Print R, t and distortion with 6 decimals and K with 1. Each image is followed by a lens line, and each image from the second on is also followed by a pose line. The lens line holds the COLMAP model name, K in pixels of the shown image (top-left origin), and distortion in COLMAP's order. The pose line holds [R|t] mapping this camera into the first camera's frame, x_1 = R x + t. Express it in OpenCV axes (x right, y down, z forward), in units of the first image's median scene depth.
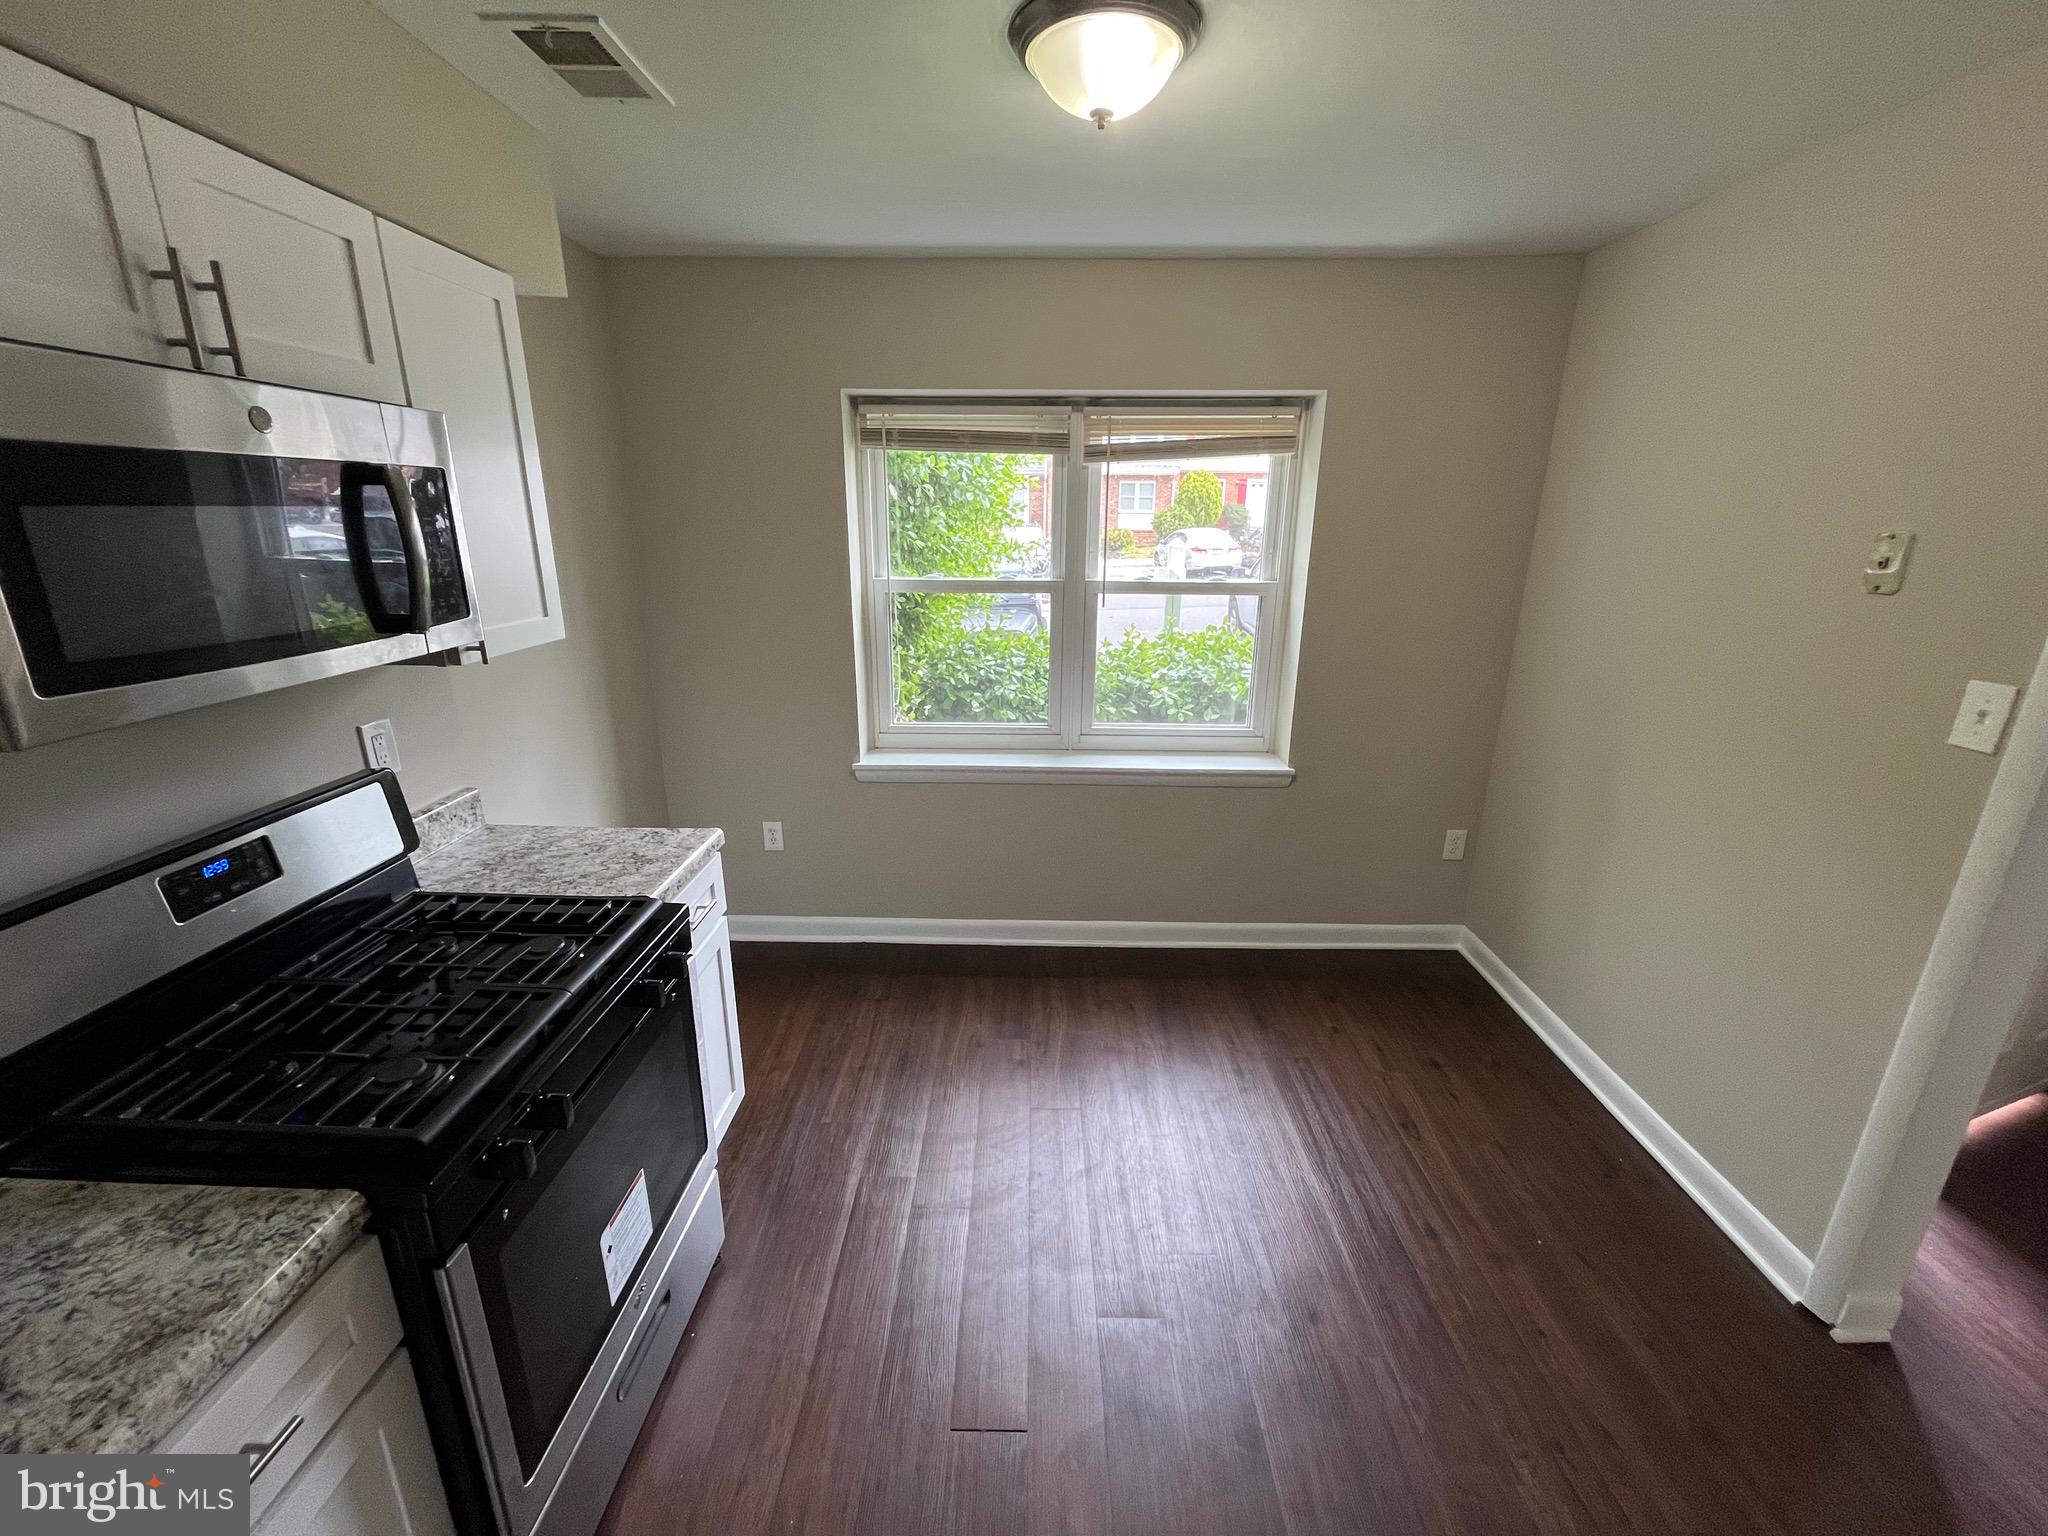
lens RADIAL K [[820.7, 0, 1024.0], [0, 820.7, 768.0], [0, 0, 1]] dist [-0.009145, -0.000174]
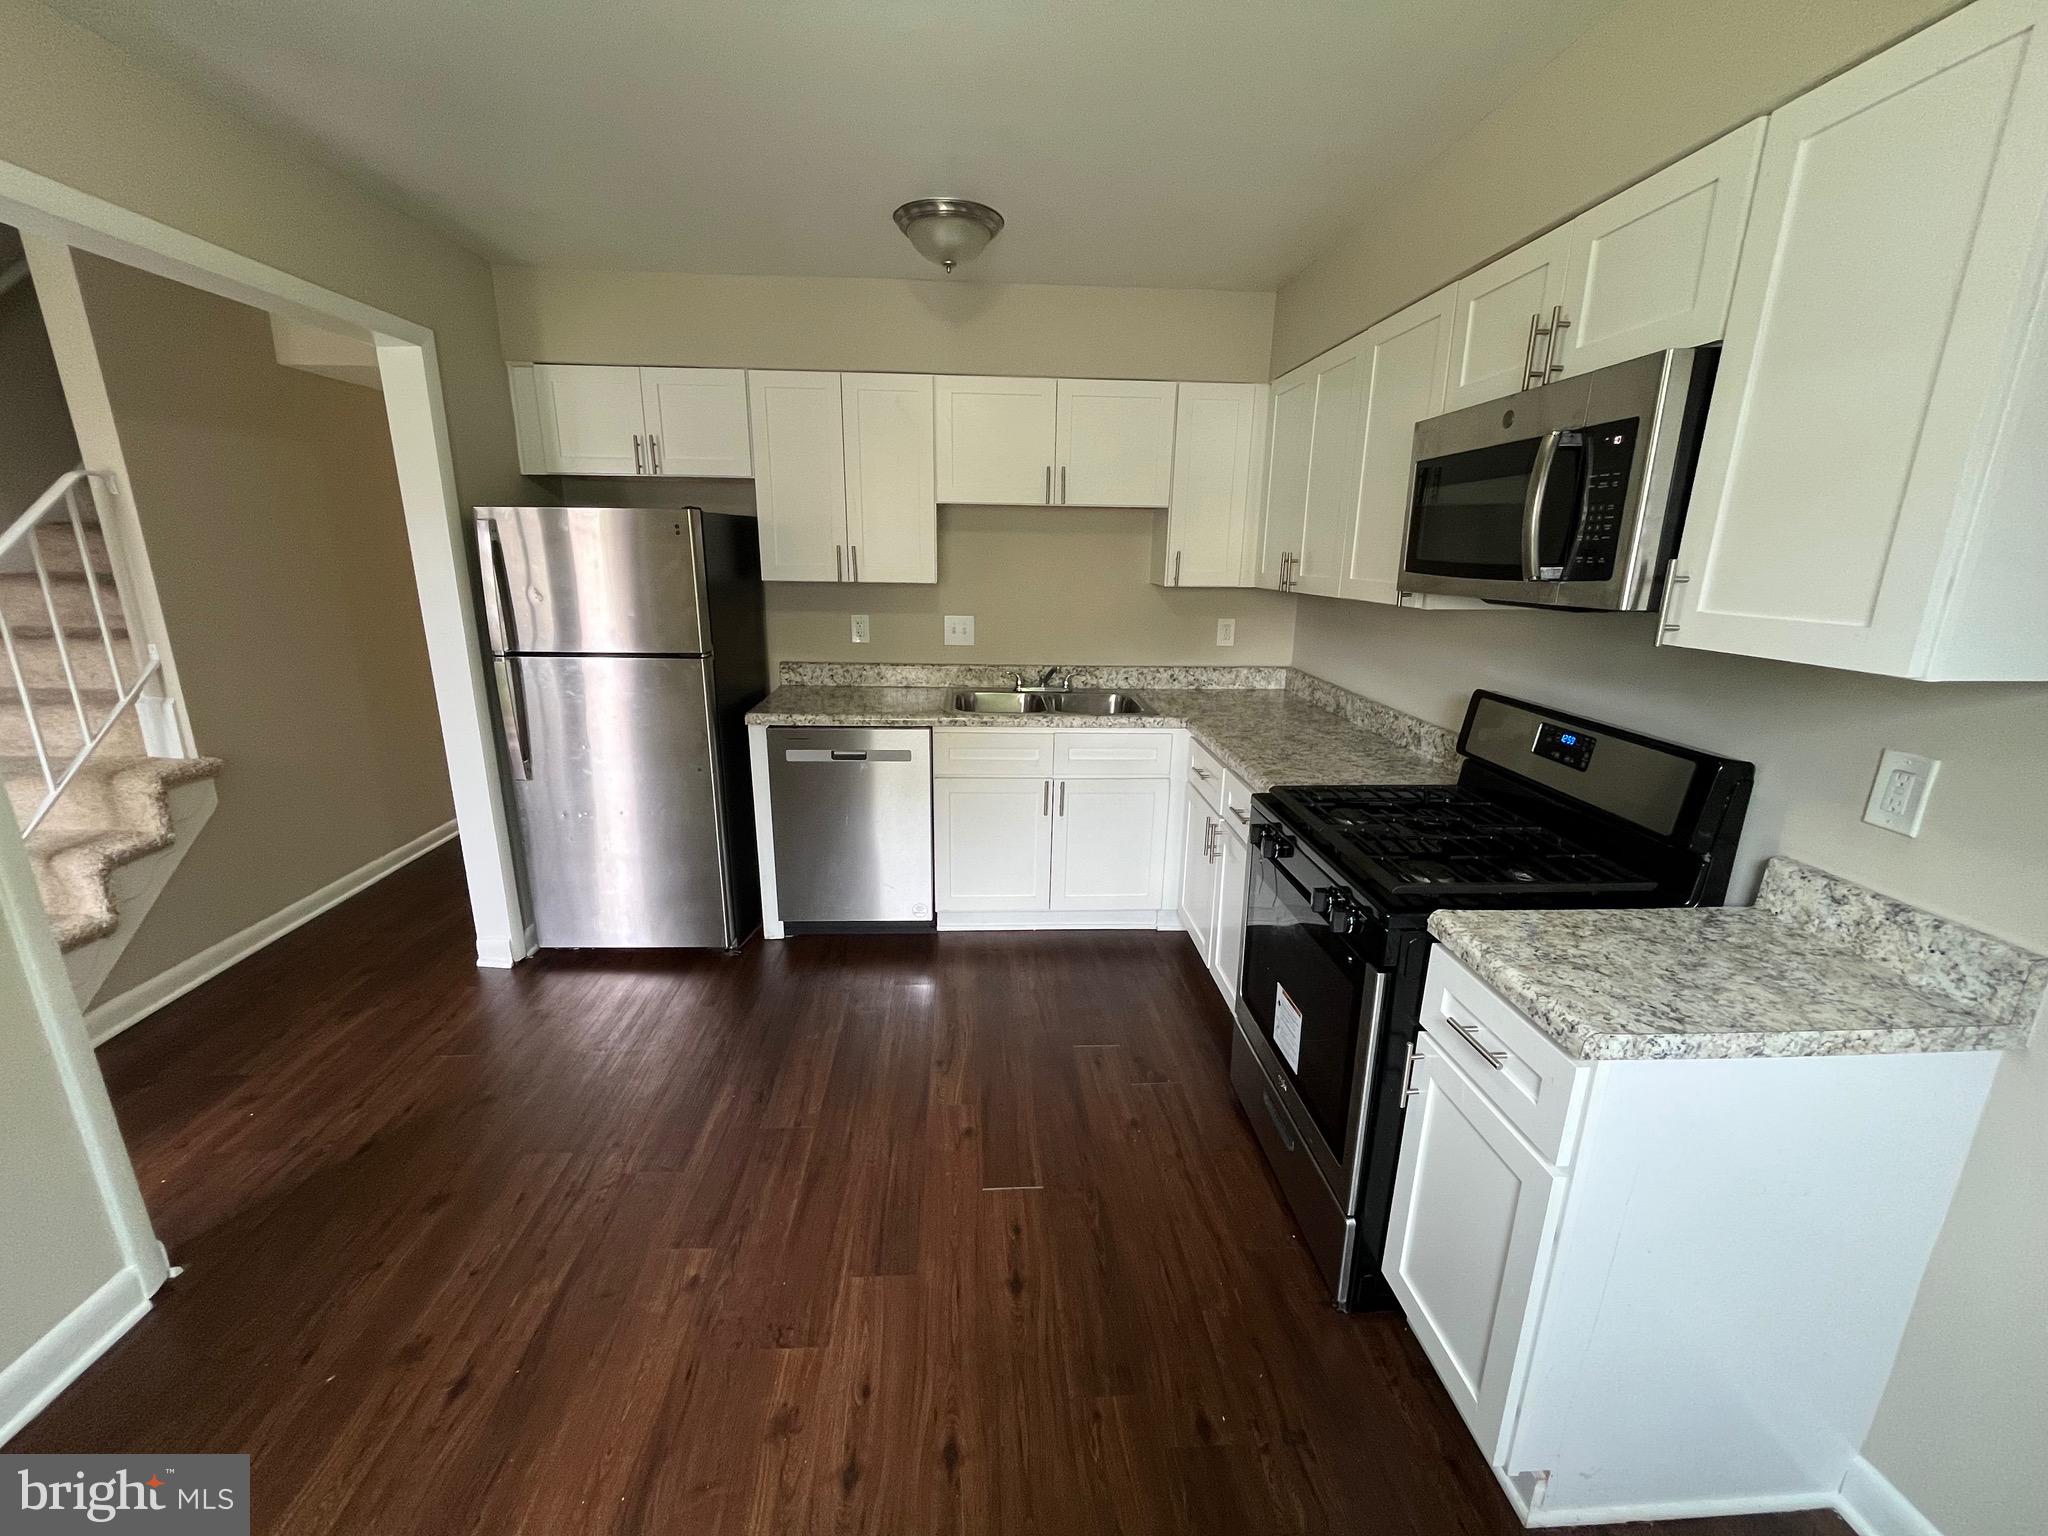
lens RADIAL K [[820.7, 0, 1024.0], [0, 820.7, 768.0], [0, 0, 1]] dist [-0.009145, -0.000174]
pose [[-0.996360, 0.003915, -0.085152, 0.038703], [-0.041869, 0.847661, 0.528884, -0.371973], [0.074250, 0.530524, -0.844412, 1.481270]]
